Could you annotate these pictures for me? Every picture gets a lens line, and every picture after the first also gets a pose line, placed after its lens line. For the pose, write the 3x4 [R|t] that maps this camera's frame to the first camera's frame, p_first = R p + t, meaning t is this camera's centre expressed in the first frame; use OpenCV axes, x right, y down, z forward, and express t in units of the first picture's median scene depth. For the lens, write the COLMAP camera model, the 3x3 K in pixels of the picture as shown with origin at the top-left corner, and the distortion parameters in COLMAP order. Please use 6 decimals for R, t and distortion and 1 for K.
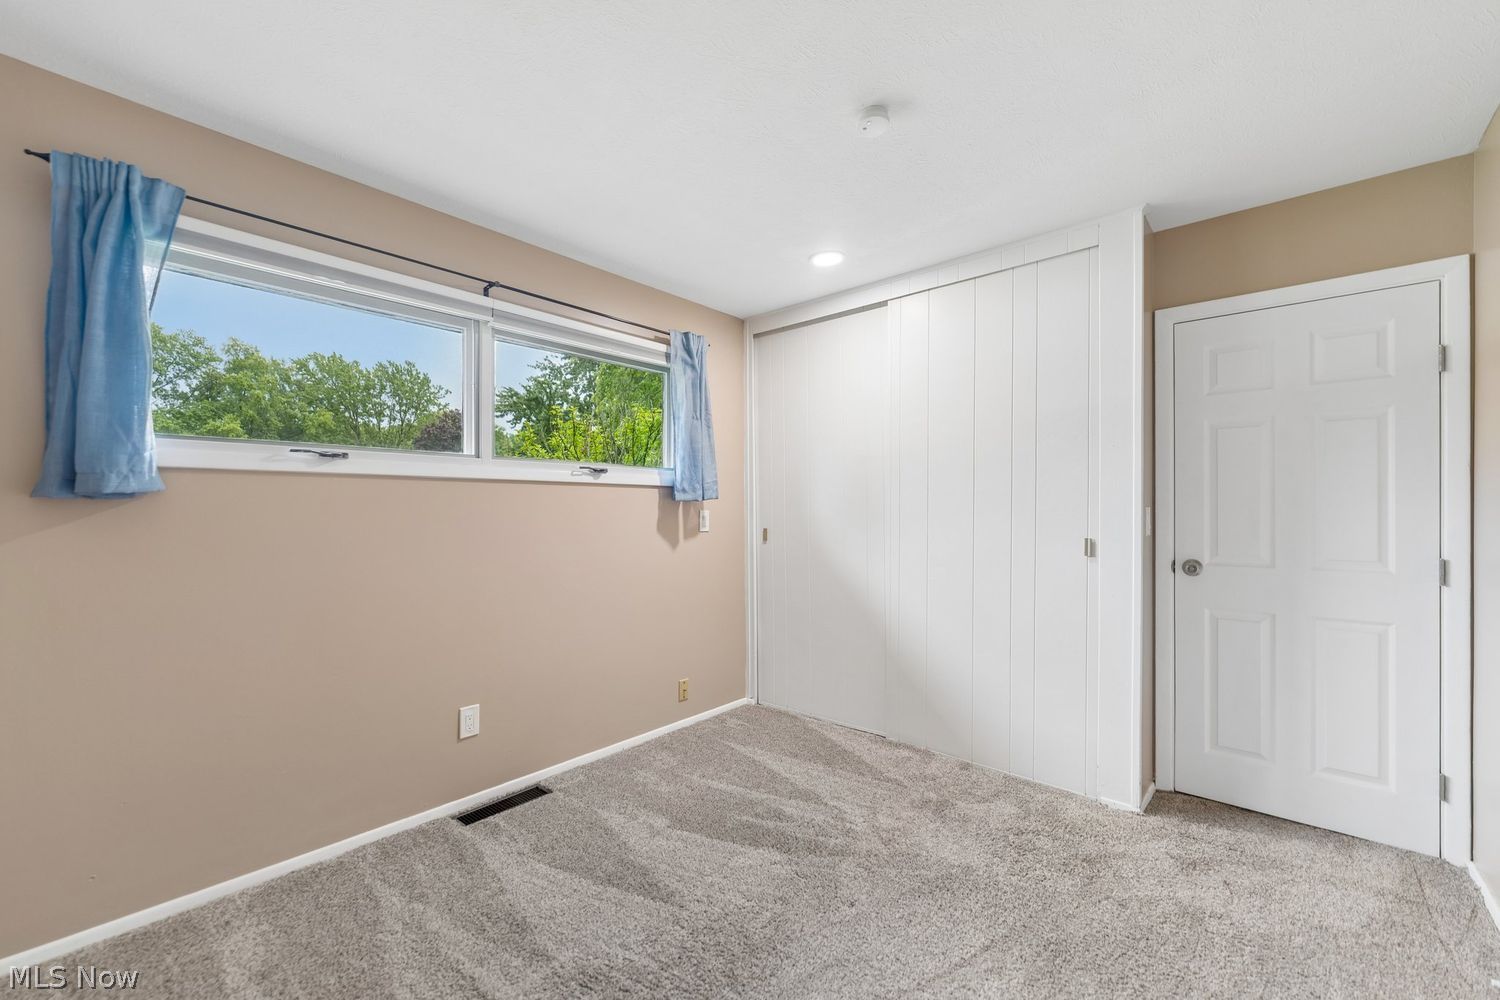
lens RADIAL K [[602.5, 0, 750.0], [0, 602.5, 500.0], [0, 0, 1]] dist [0.000095, -0.000409]
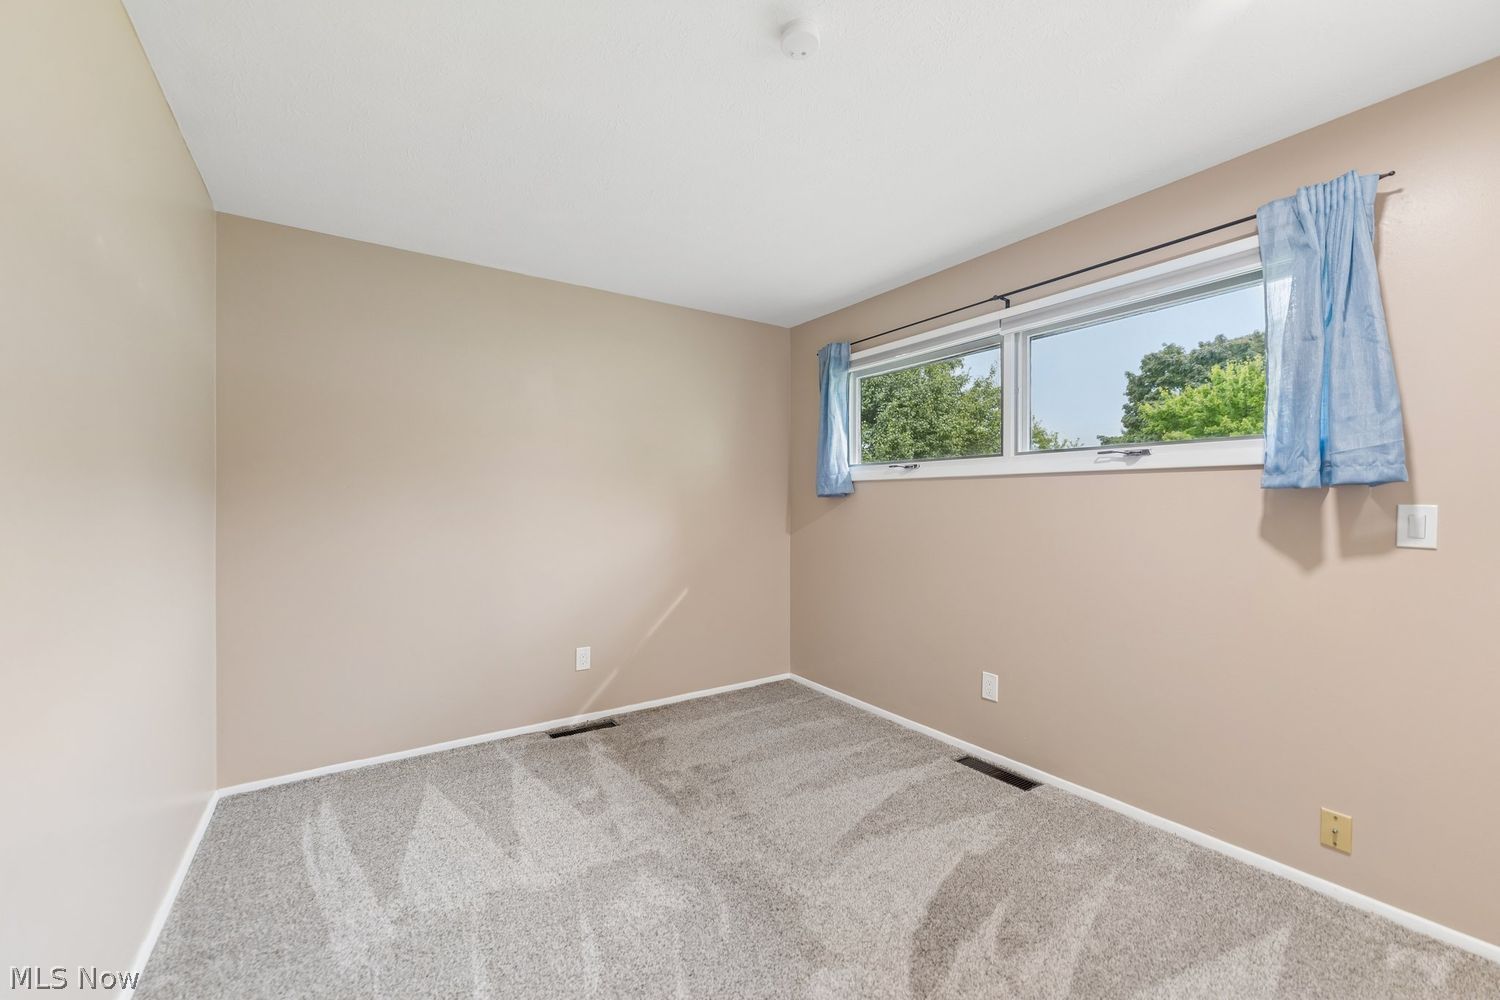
lens RADIAL K [[605.6, 0, 747.3], [0, 605.6, 491.6], [0, 0, 1]] dist [-0.001953, -0.000696]
pose [[-0.265089, -0.017064, -0.964073, 0.644873], [0.012432, 0.999700, -0.021113, 0.011729], [0.964144, -0.017582, -0.264798, 0.717869]]
